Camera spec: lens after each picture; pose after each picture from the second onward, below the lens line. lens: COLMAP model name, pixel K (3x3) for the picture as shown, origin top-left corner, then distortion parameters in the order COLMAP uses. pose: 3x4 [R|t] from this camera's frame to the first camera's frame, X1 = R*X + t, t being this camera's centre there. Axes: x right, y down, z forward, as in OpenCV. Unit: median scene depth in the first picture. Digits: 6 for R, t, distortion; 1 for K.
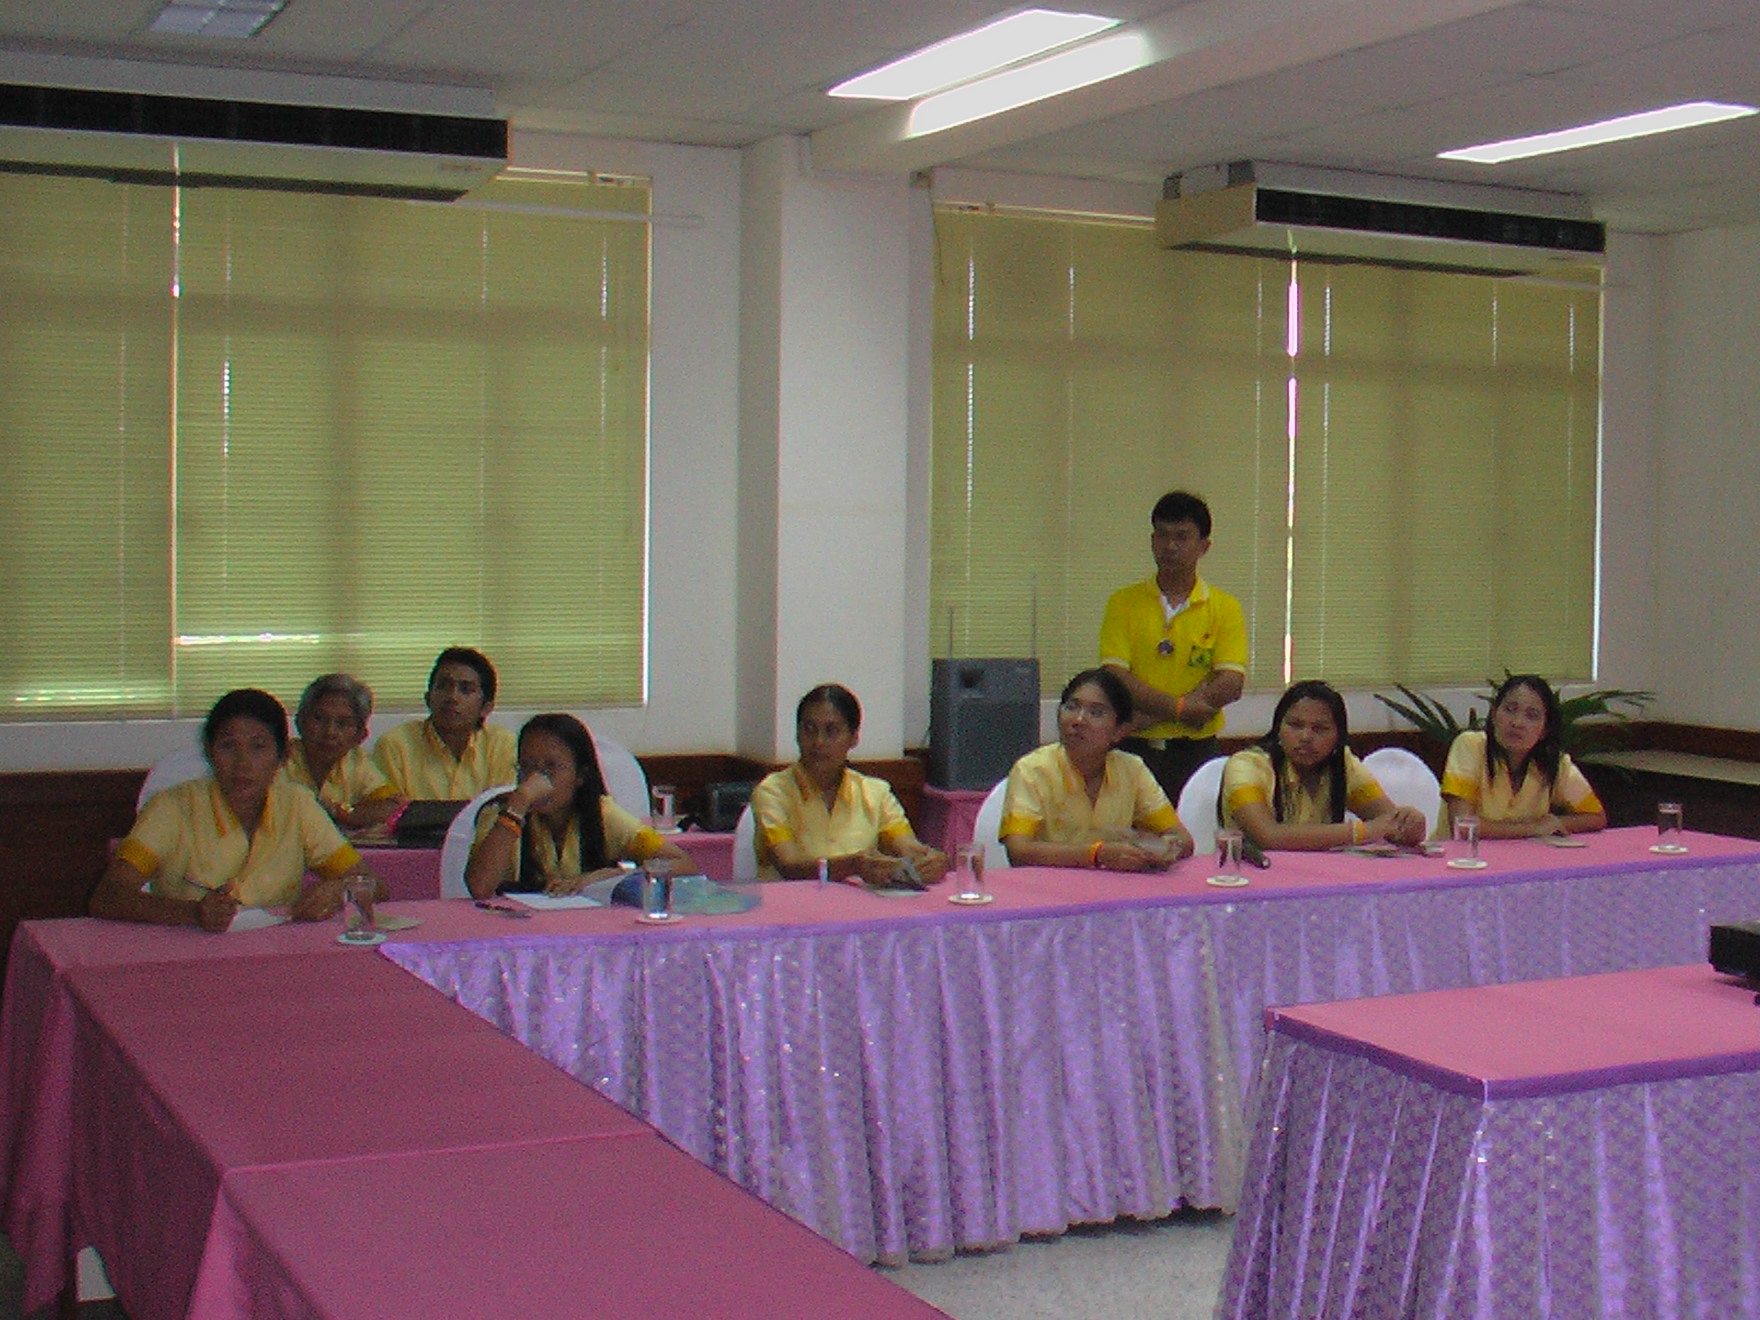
lens RADIAL K [[2371.1, 0, 846.4], [0, 2371.1, 642.8], [0, 0, 1]] dist [-0.136586, 0.000000]
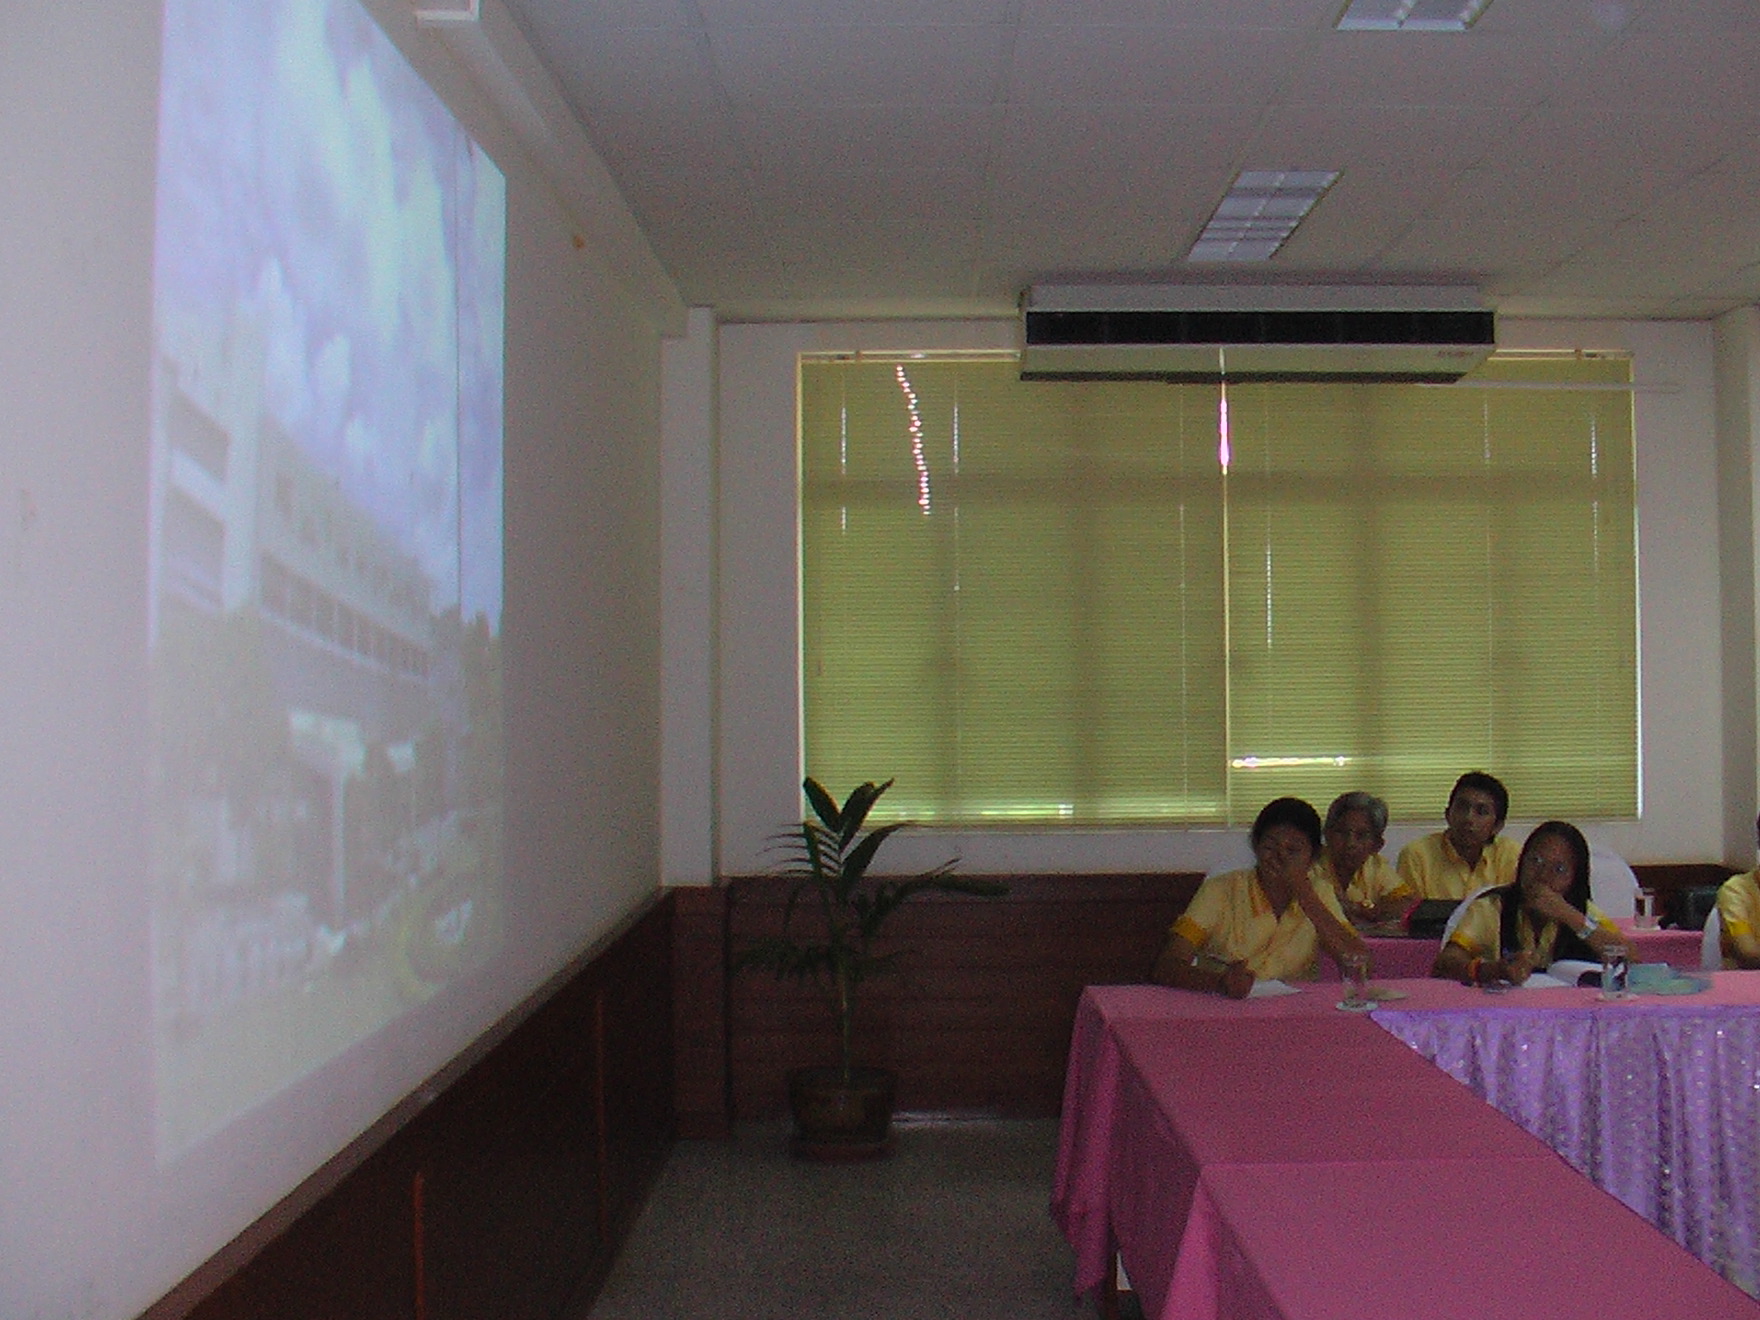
lens RADIAL K [[2129.8, 0, 885.0], [0, 2129.8, 641.8], [0, 0, 1]] dist [-0.181951, 0.000000]
pose [[0.896131, -0.026720, -0.442984, 0.043409], [-0.001374, 0.998014, -0.062976, 0.006792], [0.443787, 0.057043, 0.894315, -0.052474]]
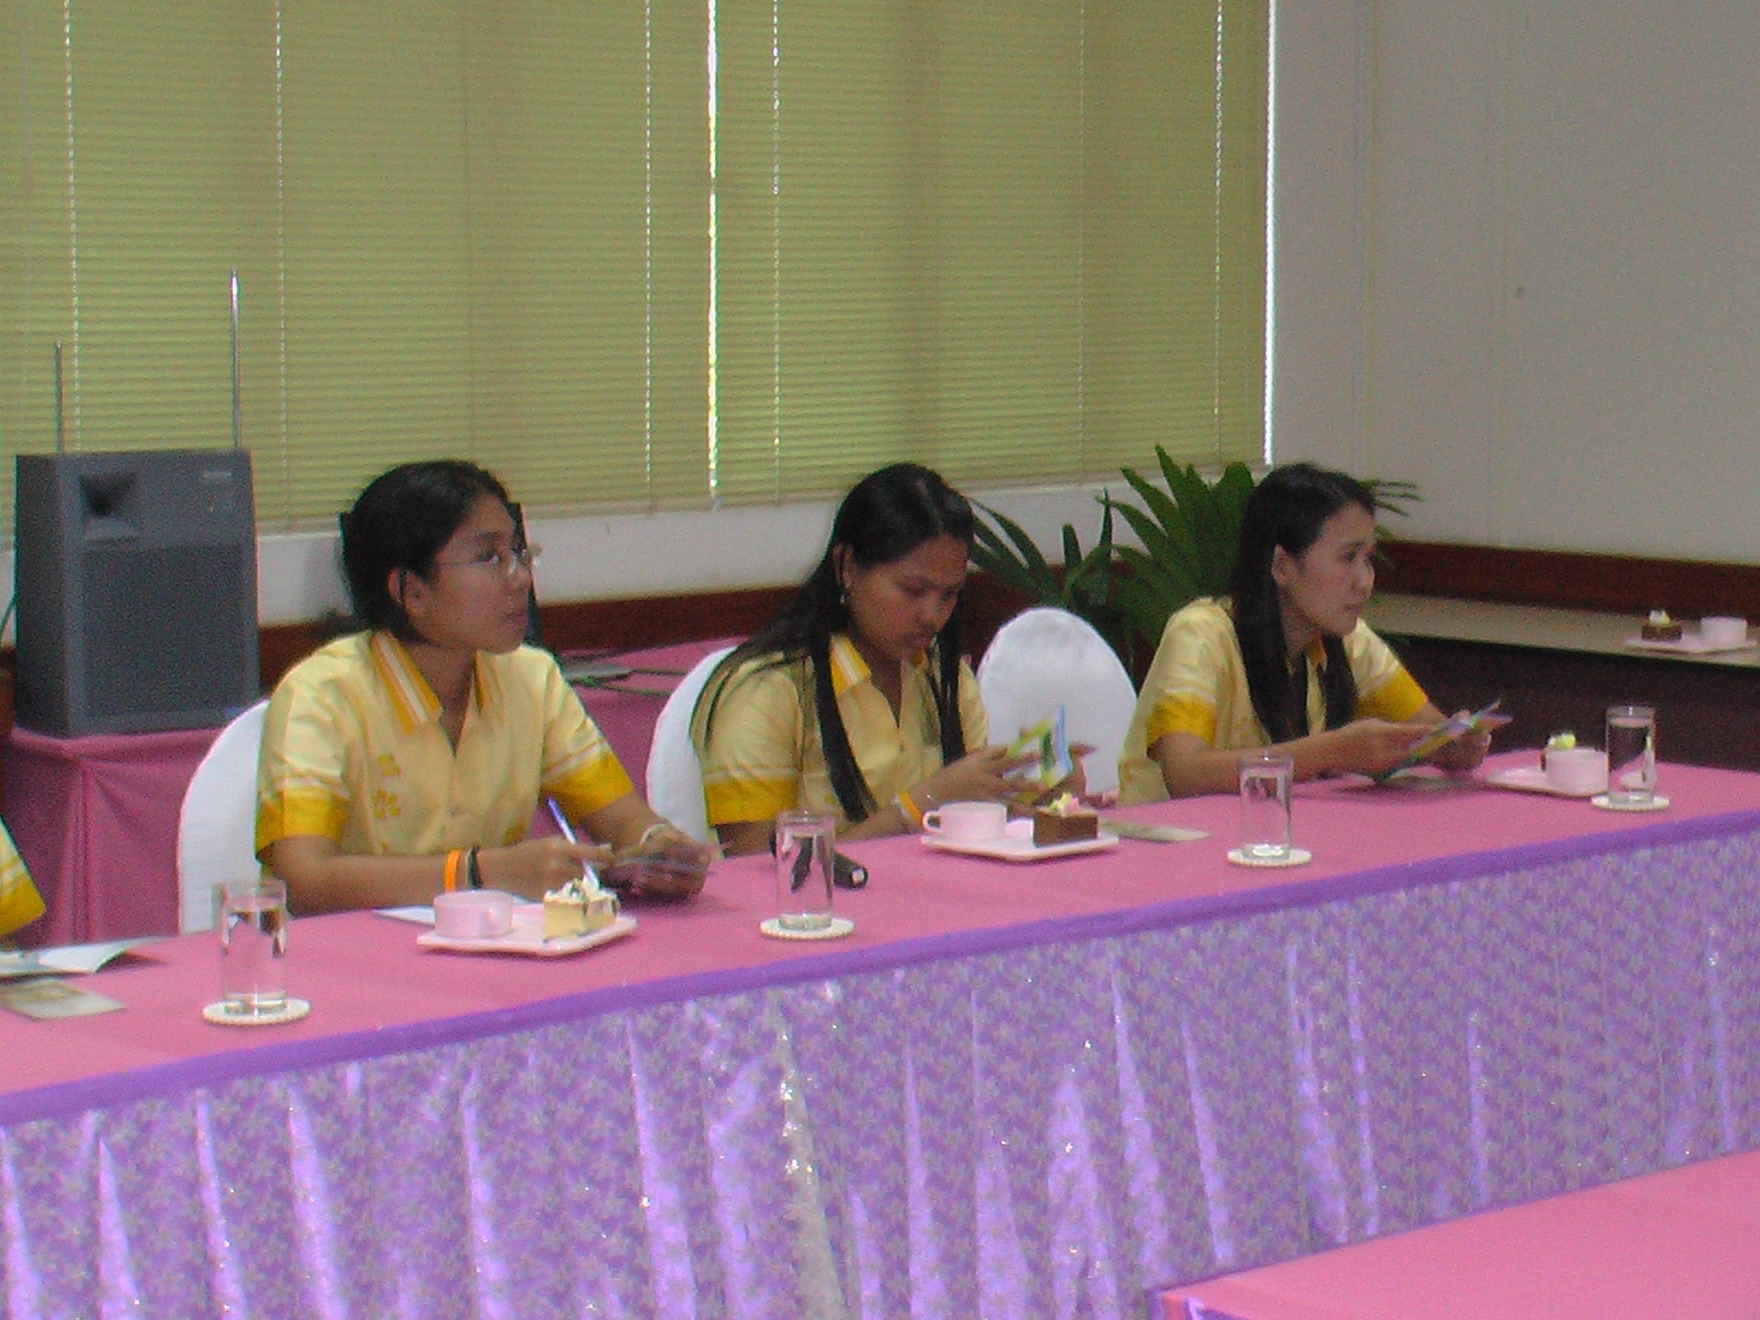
lens RADIAL K [[4126.6, 0, 860.3], [0, 4126.6, 651.7], [0, 0, 1]] dist [0.240606, 0.000000]
pose [[0.961556, -0.041743, 0.271417, -0.038622], [0.027038, 0.997968, 0.057696, 0.003398], [-0.273273, -0.048139, 0.960731, 0.231880]]
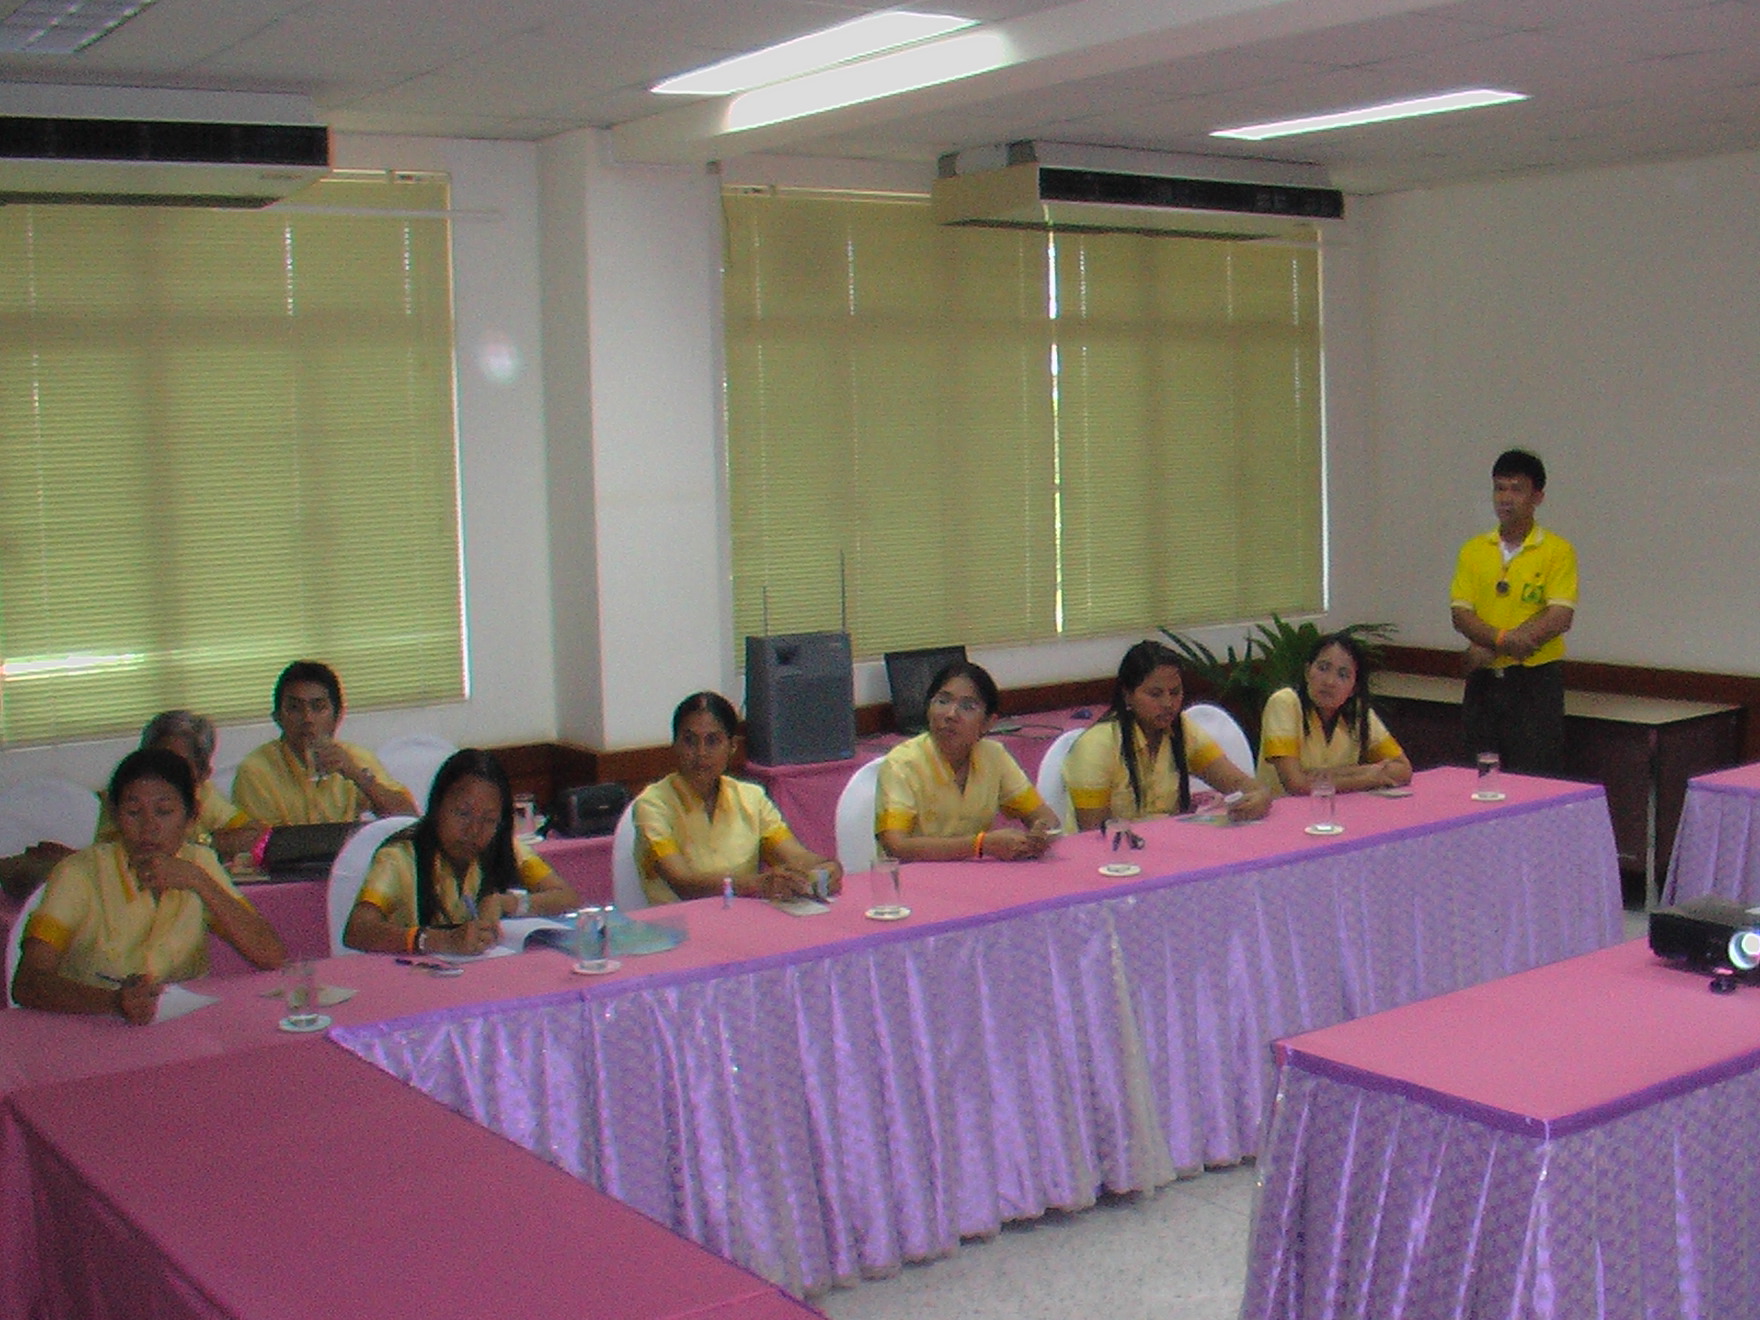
lens RADIAL K [[2179.1, 0, 890.3], [0, 2179.1, 653.6], [0, 0, 1]] dist [-0.190905, 0.000000]
pose [[0.983745, -0.055099, 0.170908, -0.087549], [0.047043, 0.997598, 0.050841, -0.042844], [-0.173298, -0.041974, 0.983975, 0.092662]]
